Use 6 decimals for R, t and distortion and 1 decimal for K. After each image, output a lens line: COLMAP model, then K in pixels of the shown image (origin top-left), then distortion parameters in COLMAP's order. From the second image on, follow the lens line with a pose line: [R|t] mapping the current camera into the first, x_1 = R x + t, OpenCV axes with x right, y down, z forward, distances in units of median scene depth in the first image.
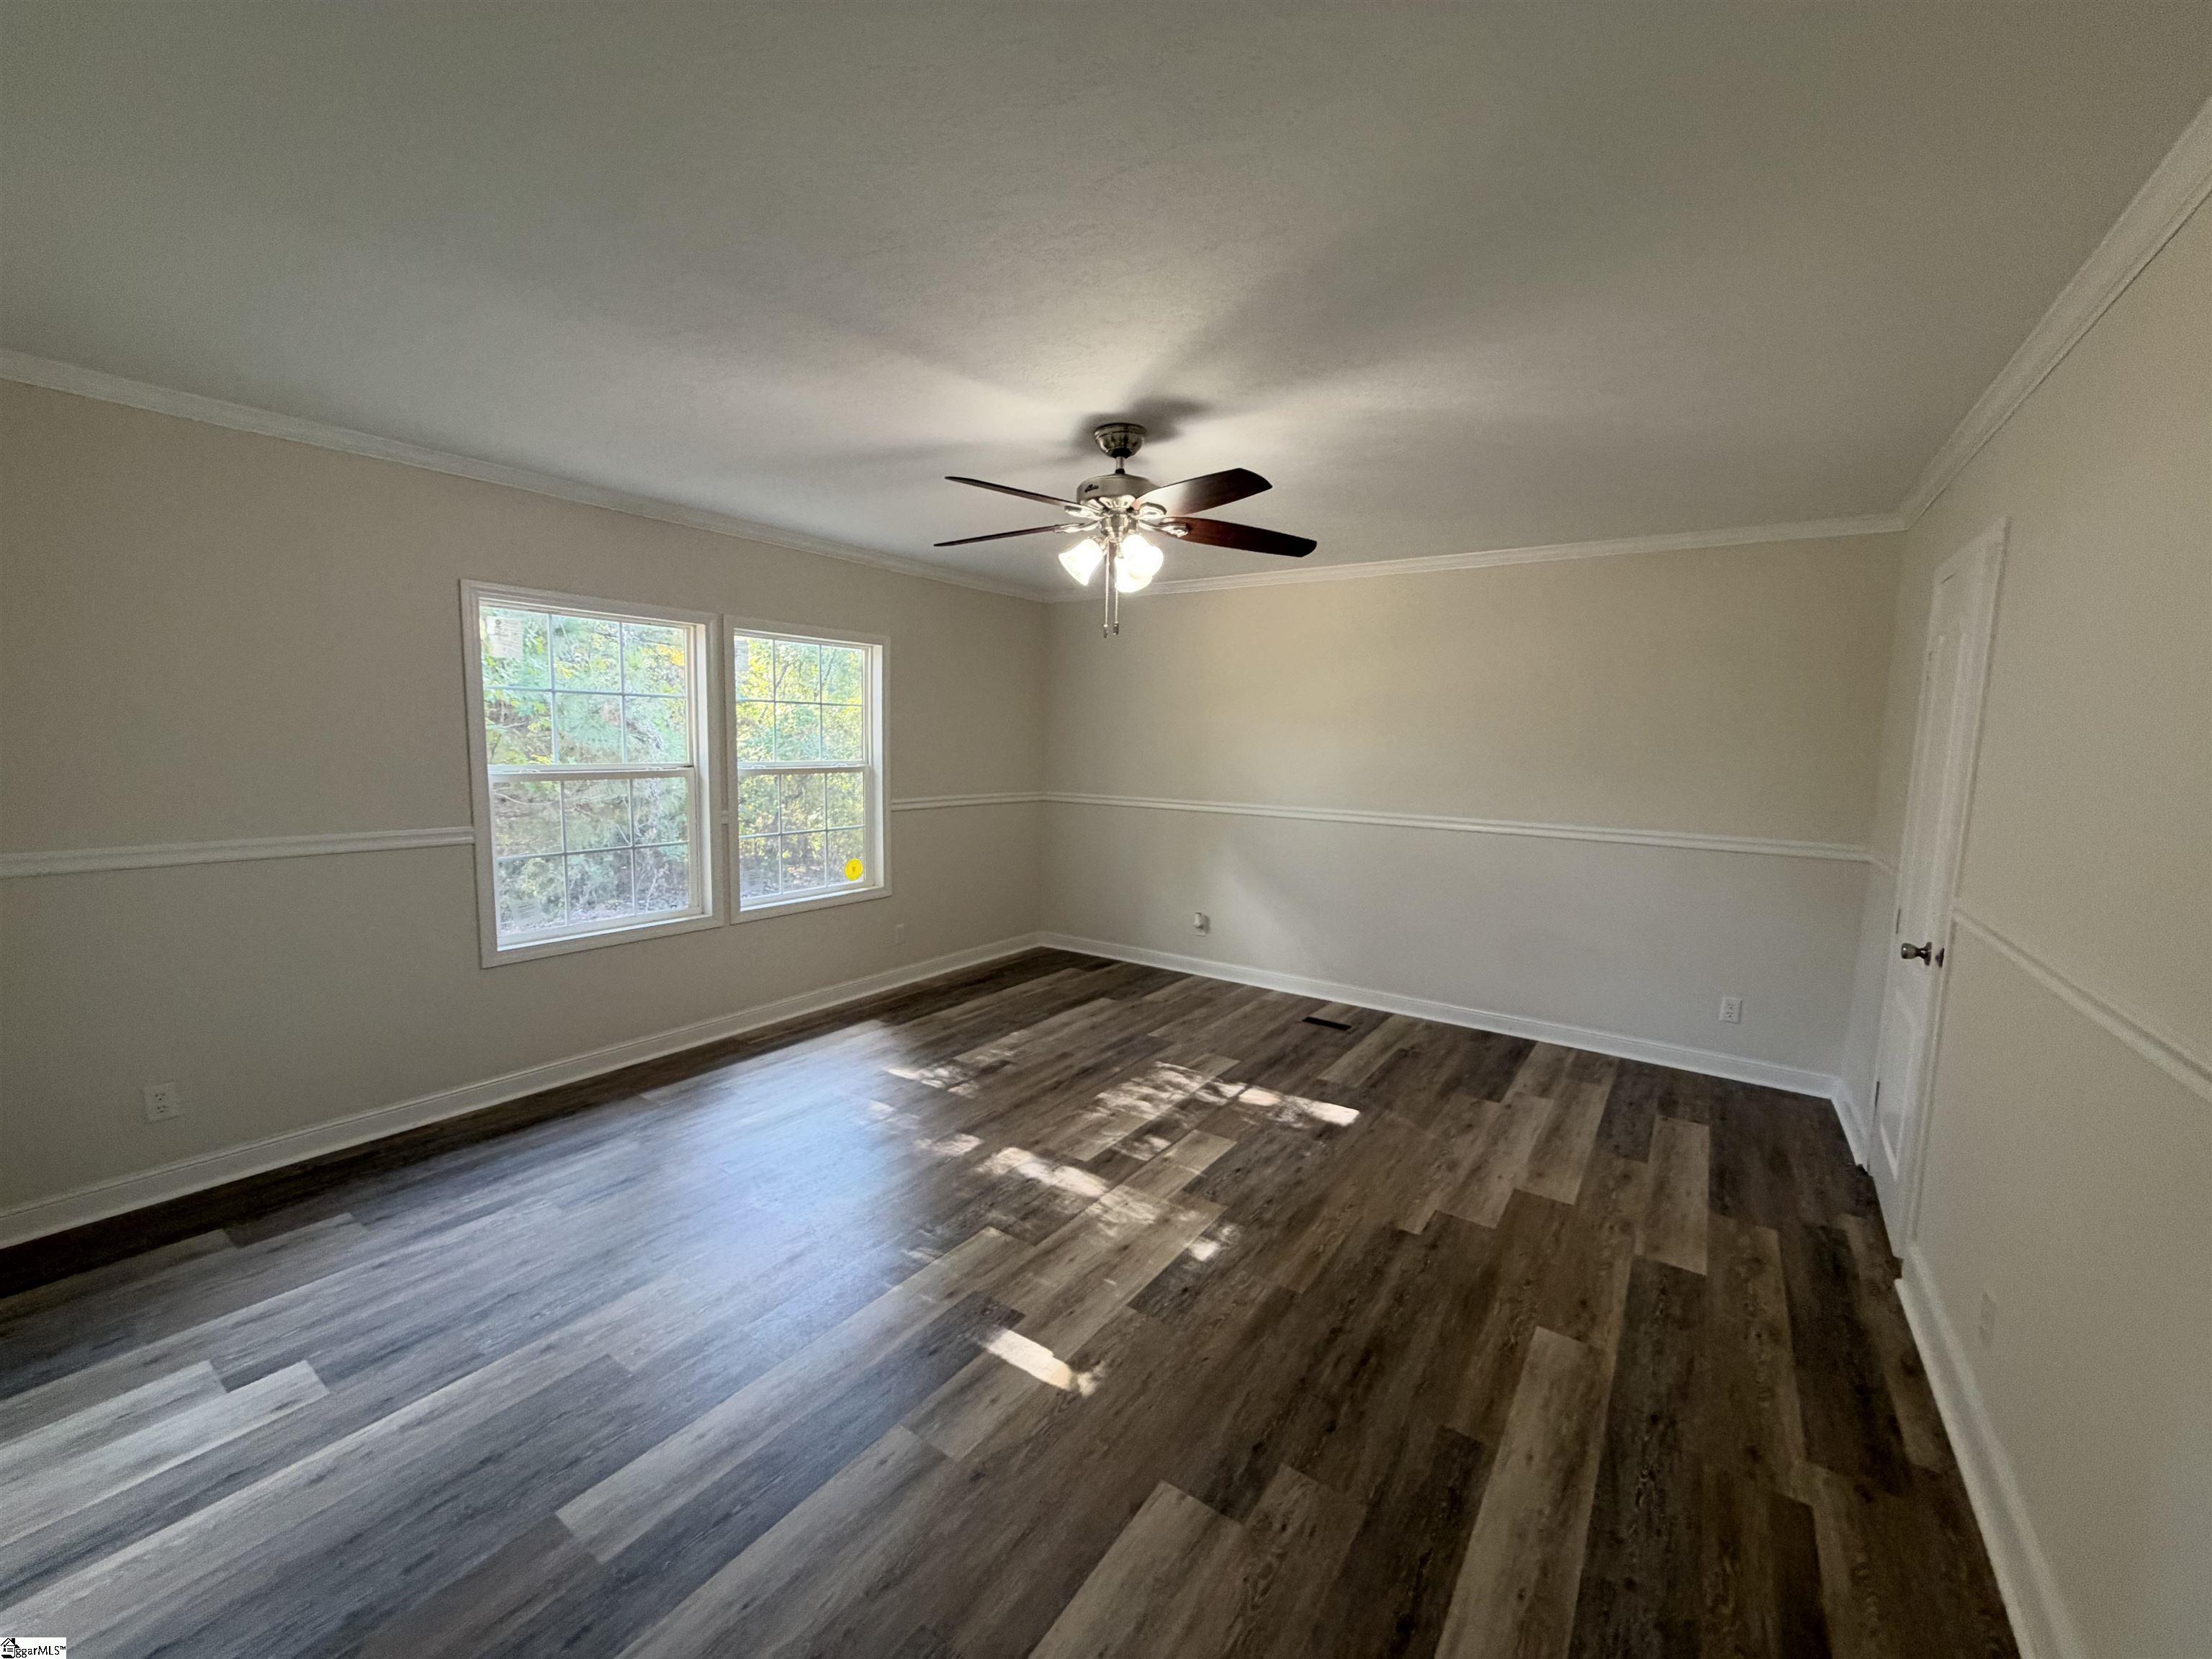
lens RADIAL K [[886.0, 0, 1111.6], [0, 886.0, 847.6], [0, 0, 1]] dist [0.002077, -0.000840]
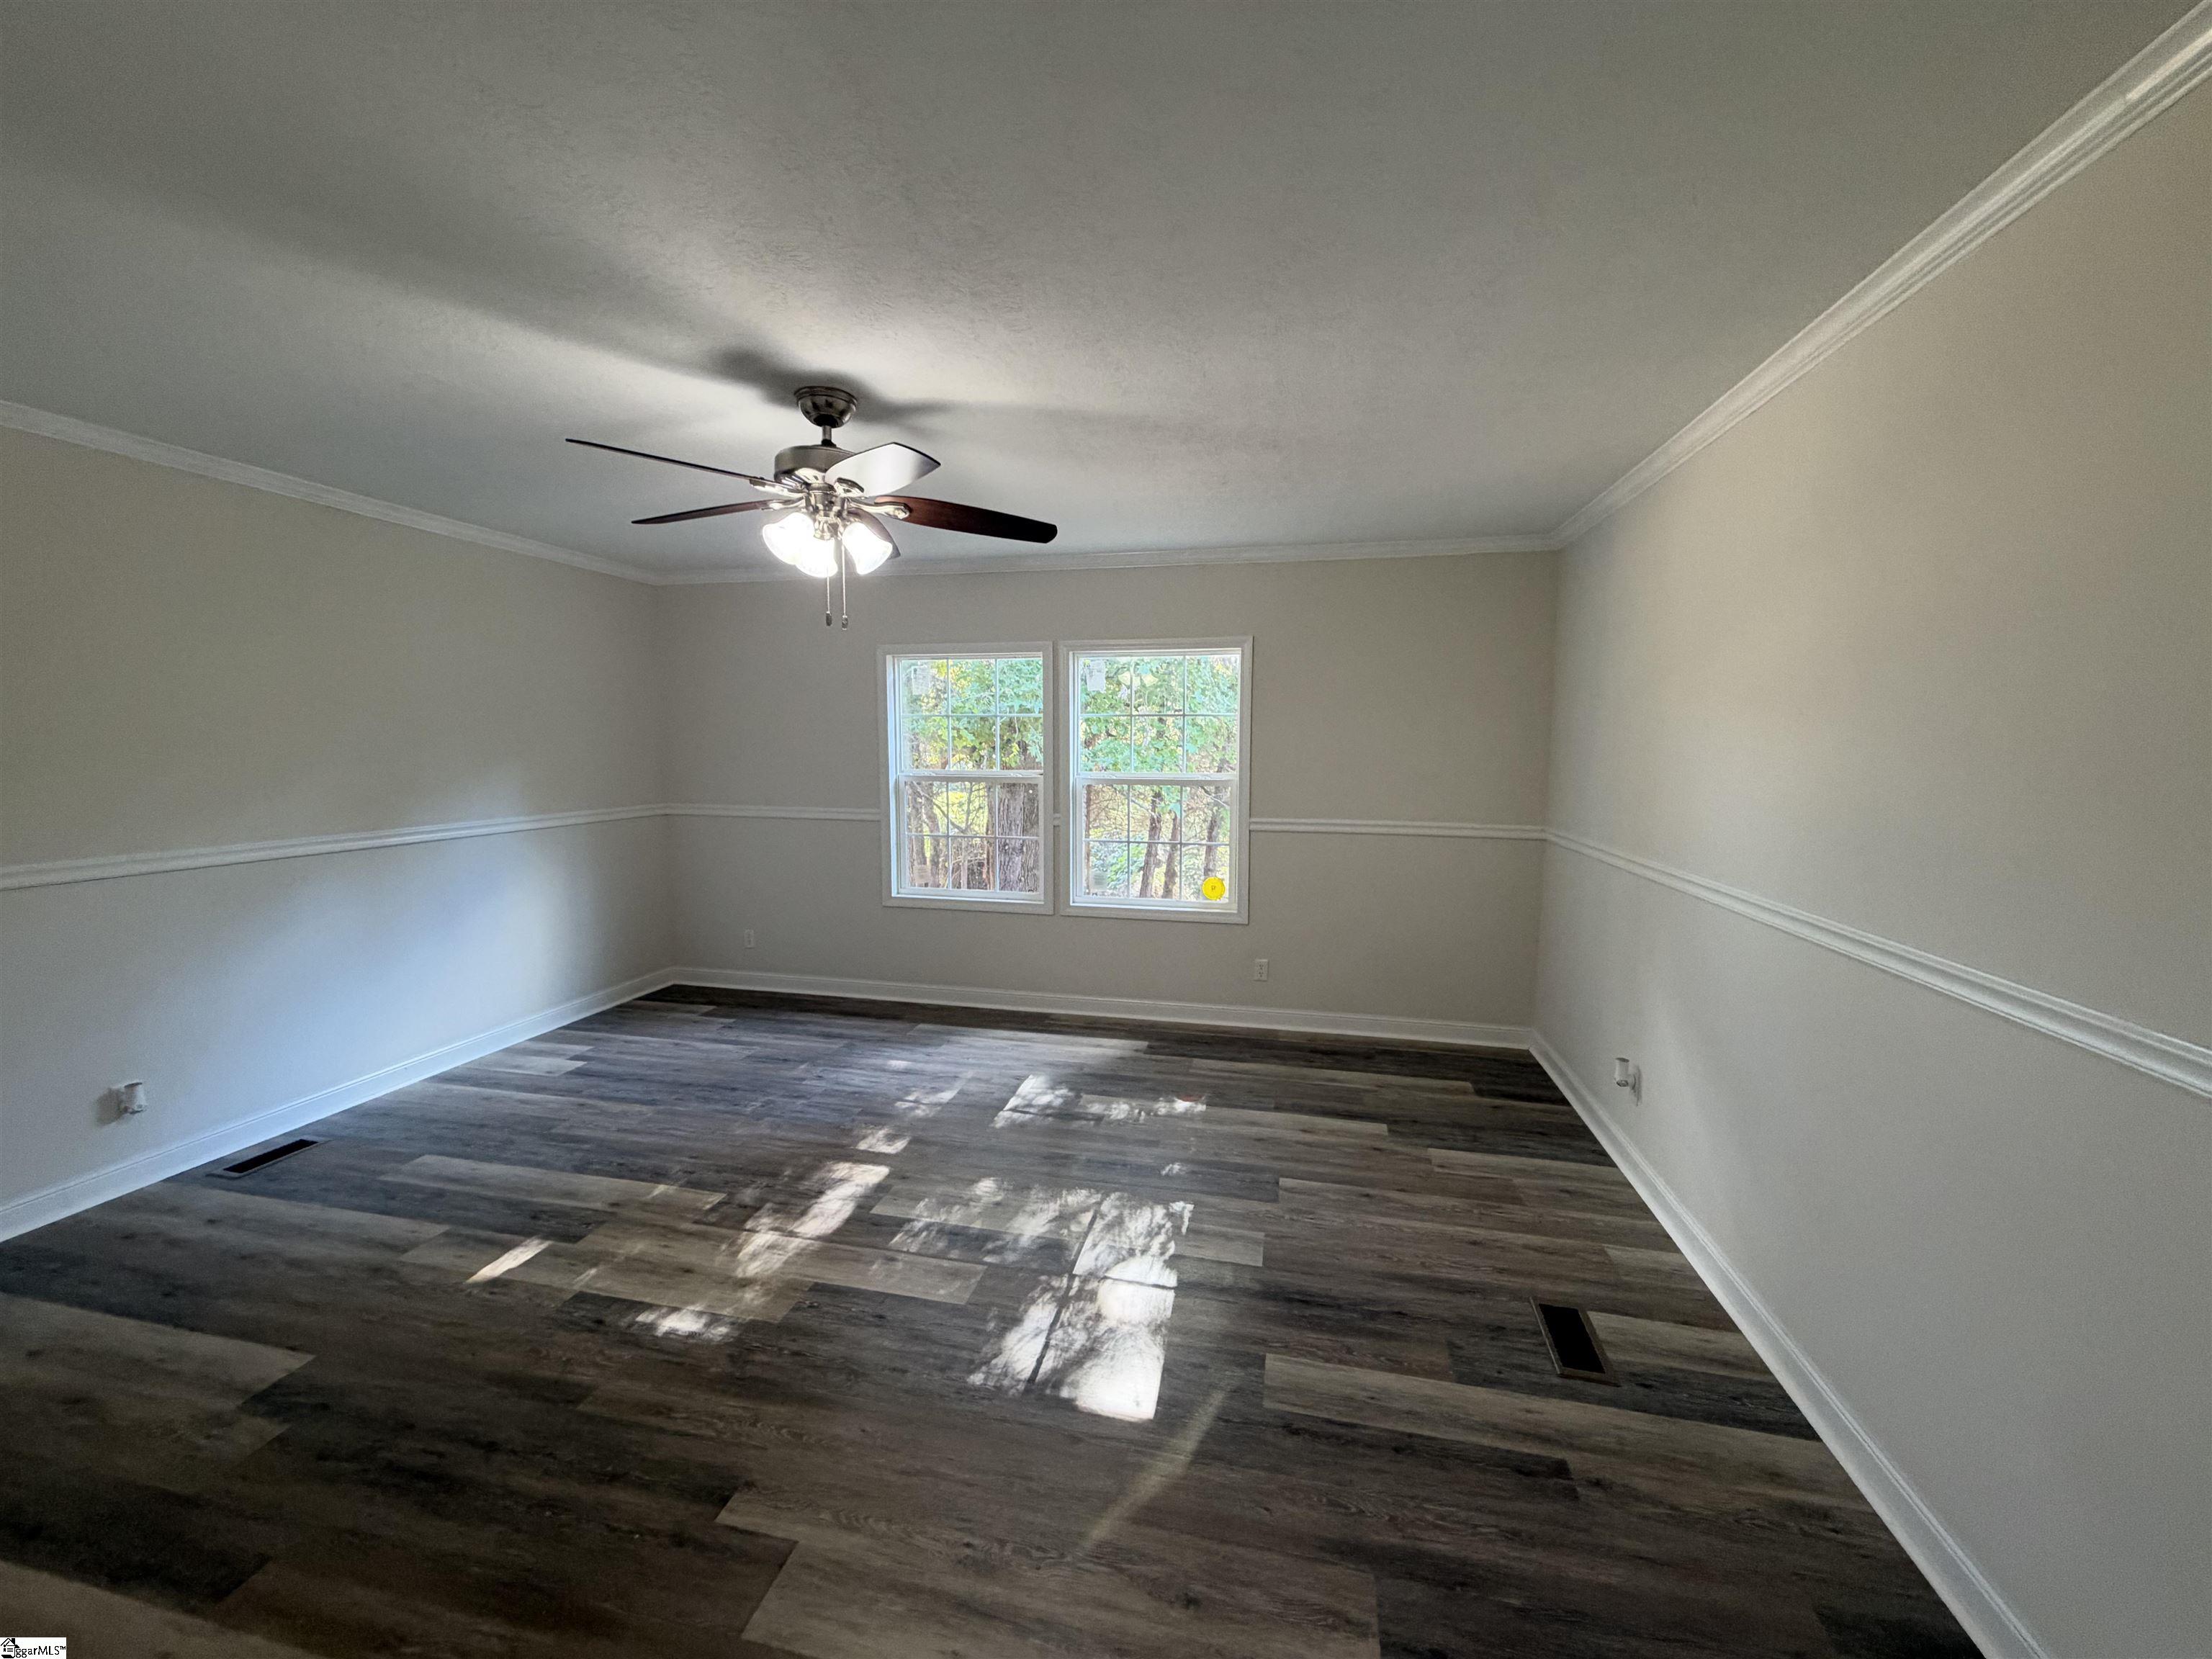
lens RADIAL K [[886.0, 0, 1084.6], [0, 886.0, 835.9], [0, 0, 1]] dist [0.002077, -0.000840]
pose [[0.359147, 0.081083, -0.929752, 0.712741], [-0.113736, 0.992596, 0.042630, -0.073156], [0.926325, 0.090436, 0.365710, 0.700432]]
